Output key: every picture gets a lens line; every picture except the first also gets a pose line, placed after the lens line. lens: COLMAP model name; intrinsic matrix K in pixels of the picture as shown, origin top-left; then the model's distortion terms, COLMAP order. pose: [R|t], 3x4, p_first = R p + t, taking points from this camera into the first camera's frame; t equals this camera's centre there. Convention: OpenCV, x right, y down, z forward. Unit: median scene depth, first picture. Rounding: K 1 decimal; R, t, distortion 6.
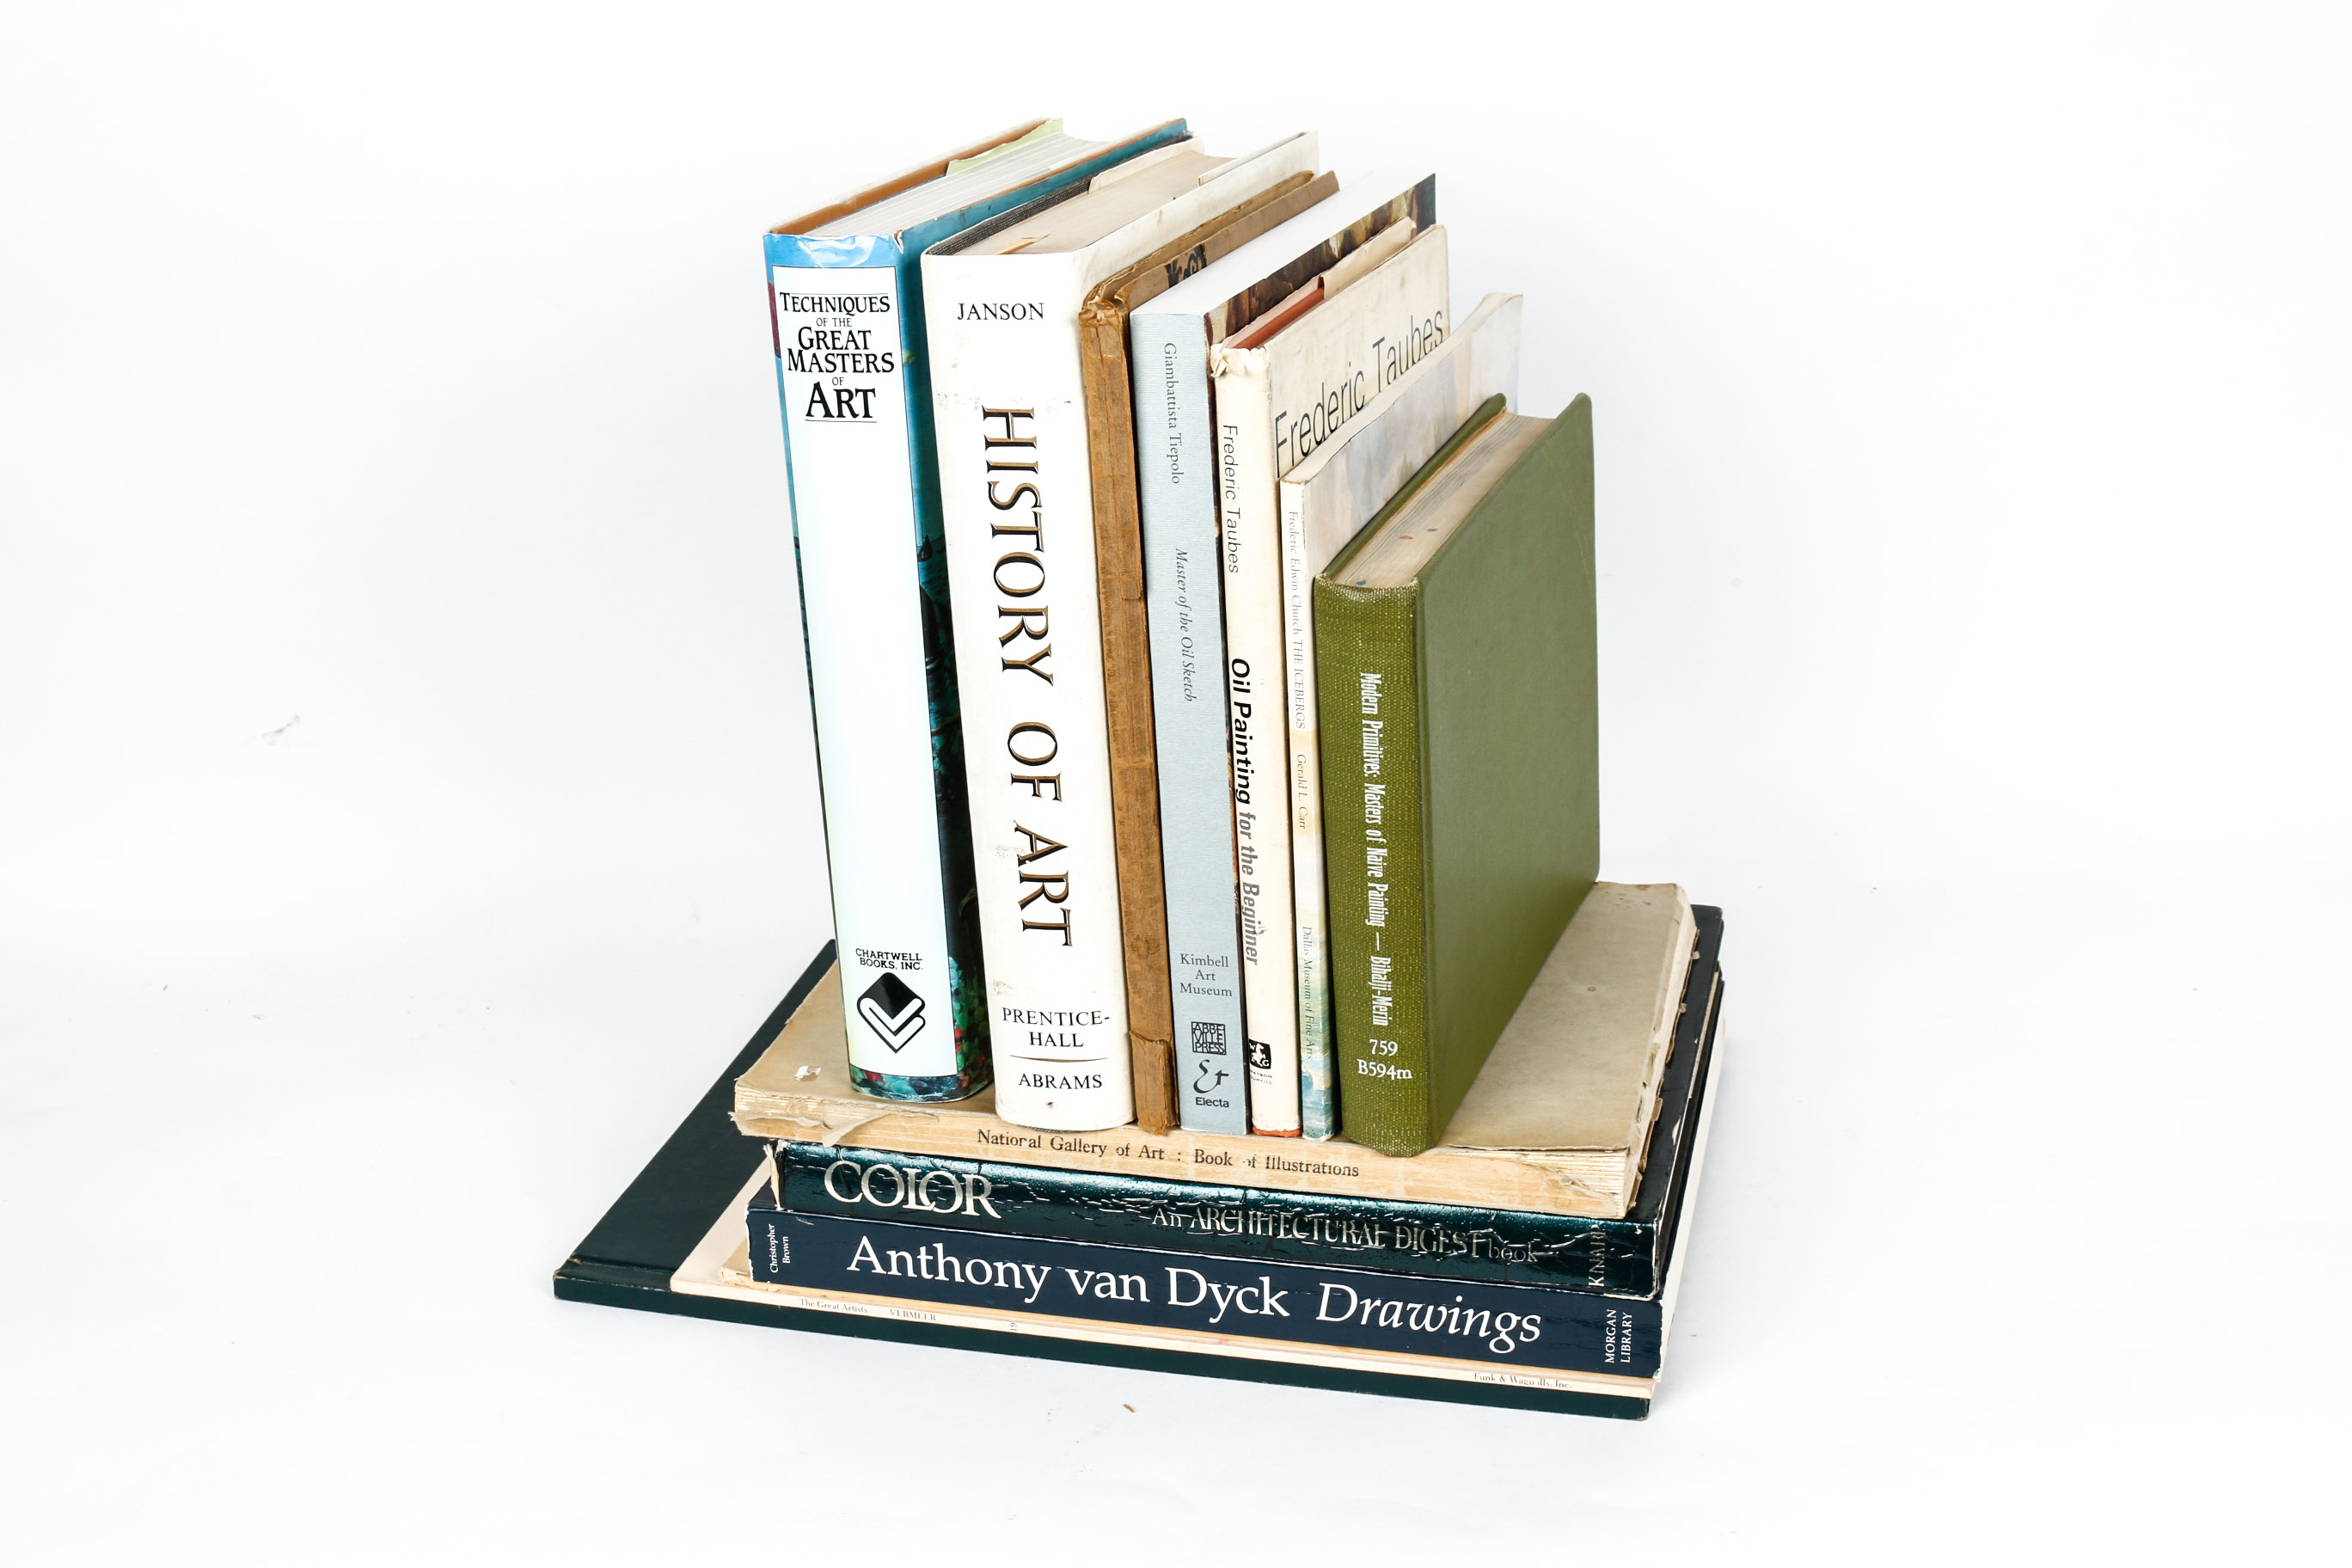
lens RADIAL K [[3170.7, 0, 1168.2], [0, 3170.7, 781.8], [0, 0, 1]] dist [-0.042260, 0.000000]
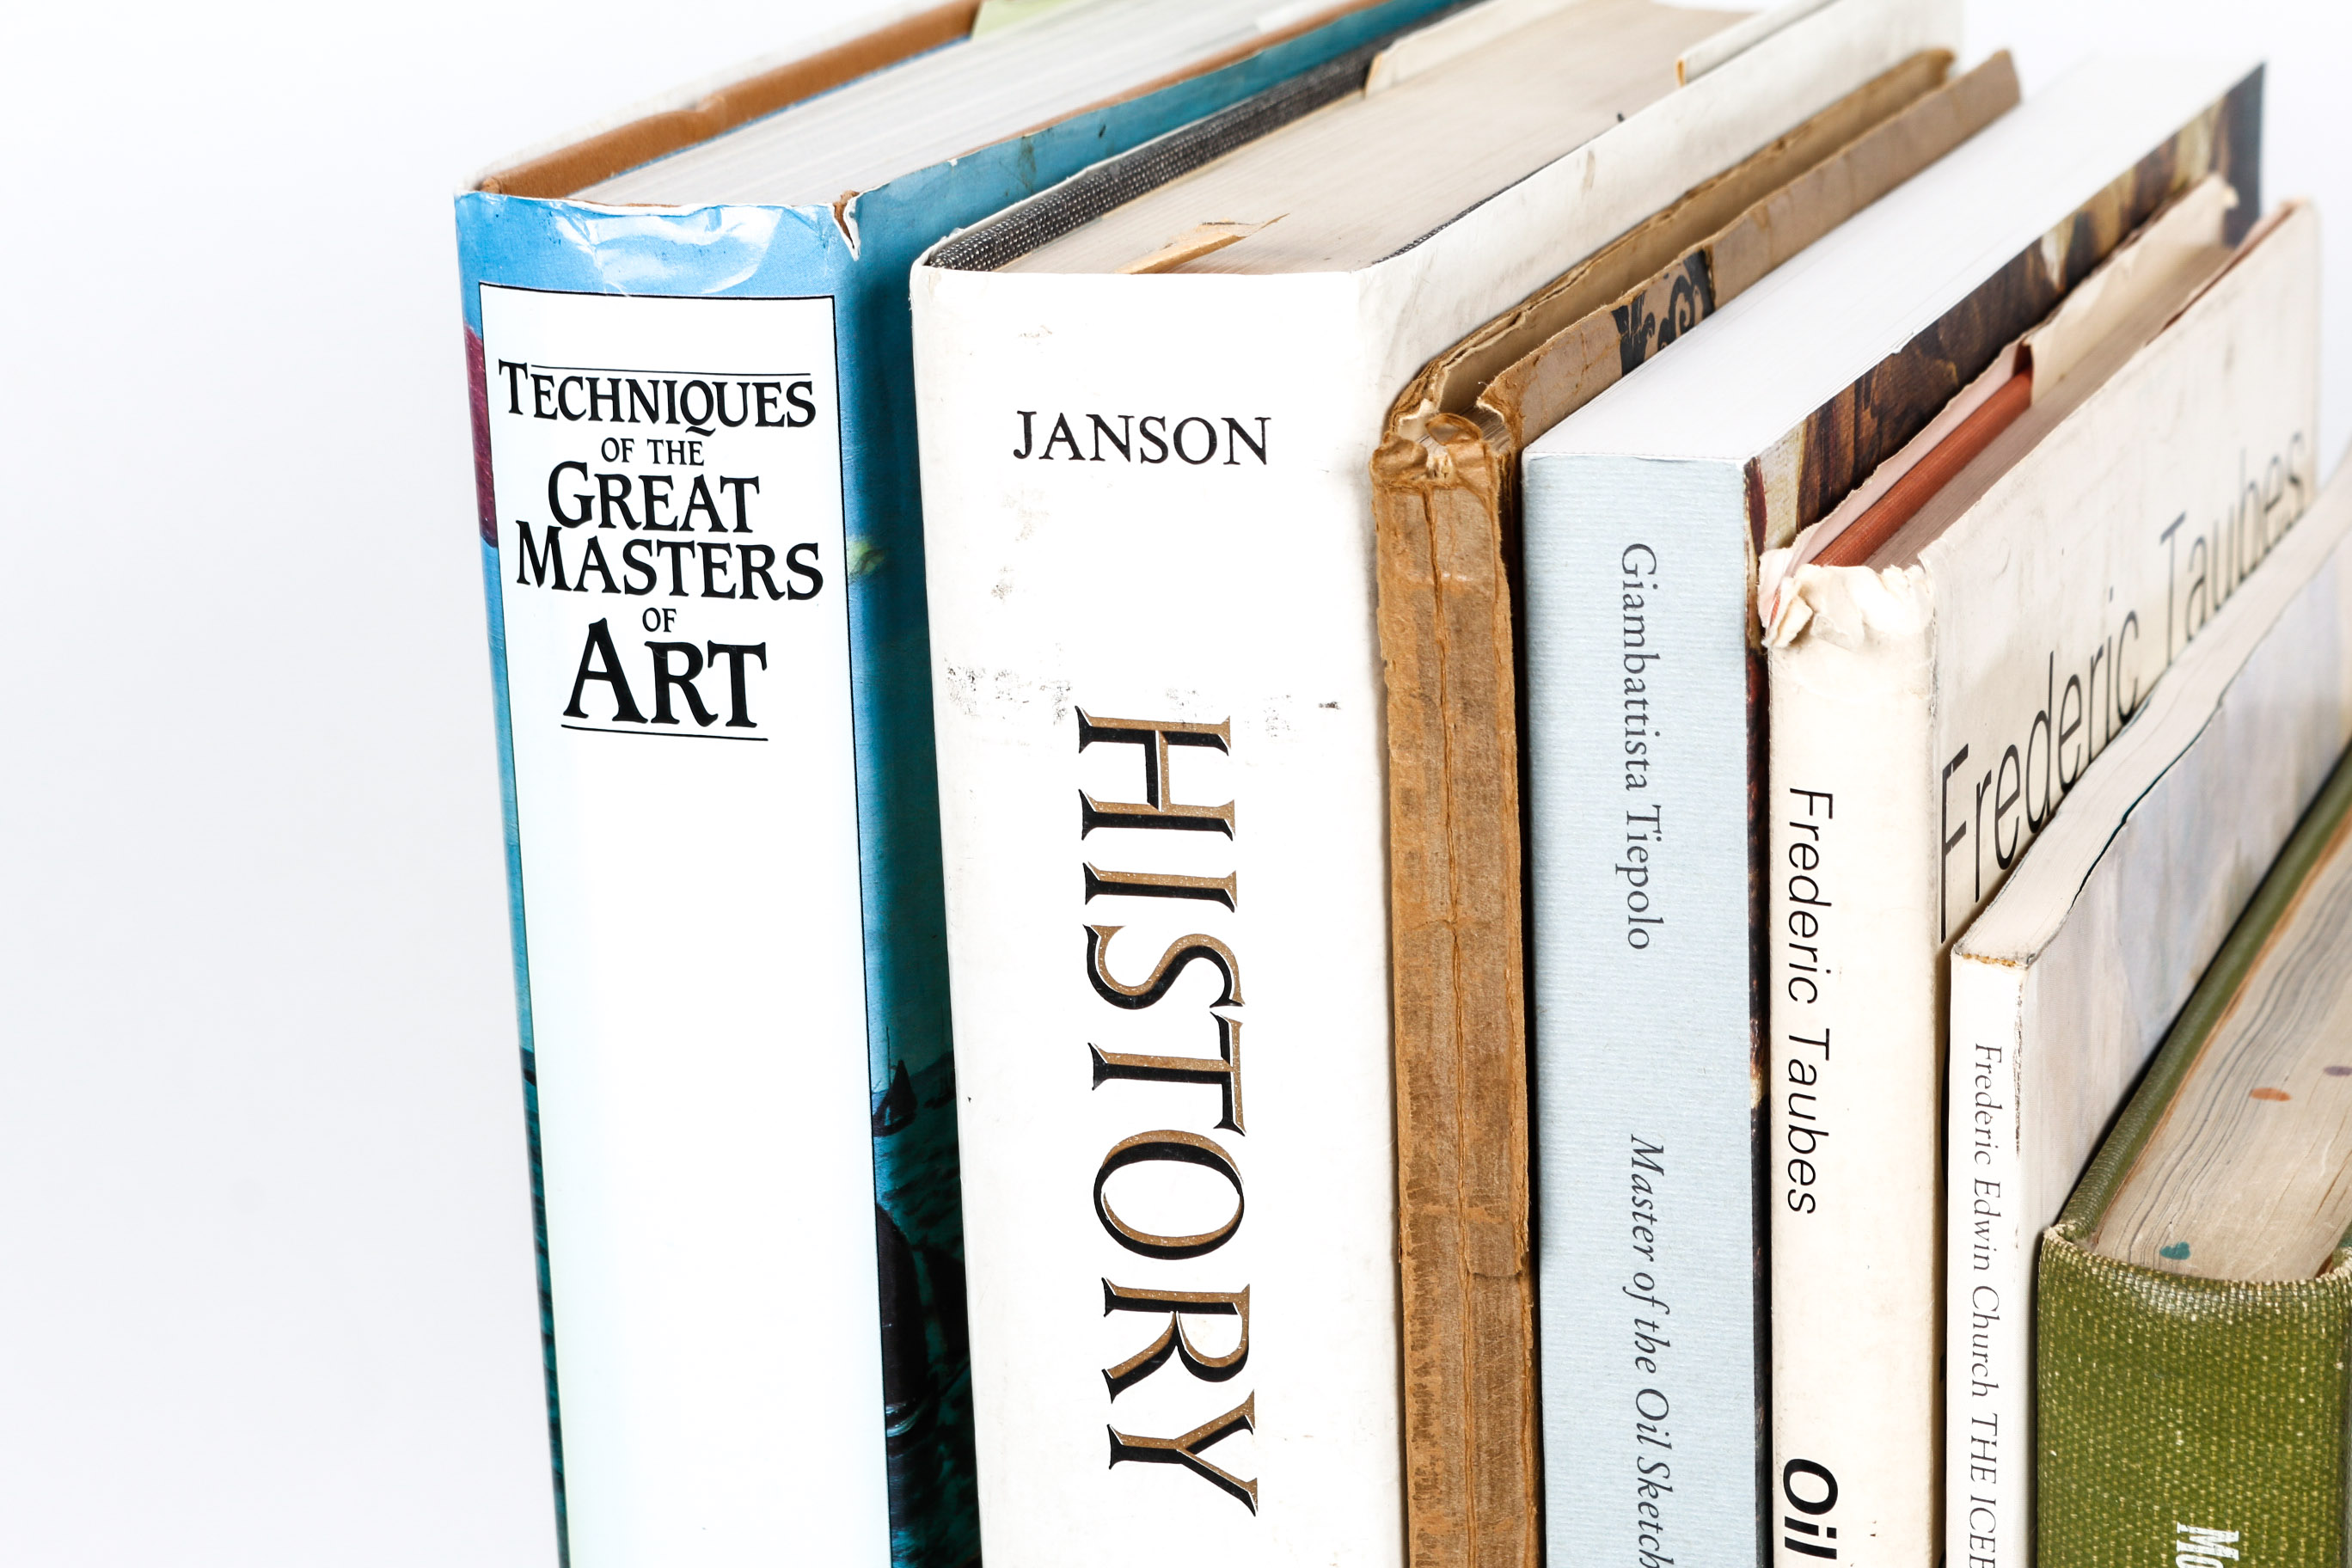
lens RADIAL K [[5860.4, 0, 1180.7], [0, 5860.4, 784.2], [0, 0, 1]] dist [0.049697, 0.000000]
pose [[0.999561, 0.024419, -0.016772, -0.036081], [-0.025457, 0.997579, -0.064717, -0.068557], [0.015151, 0.065115, 0.997763, 0.362546]]
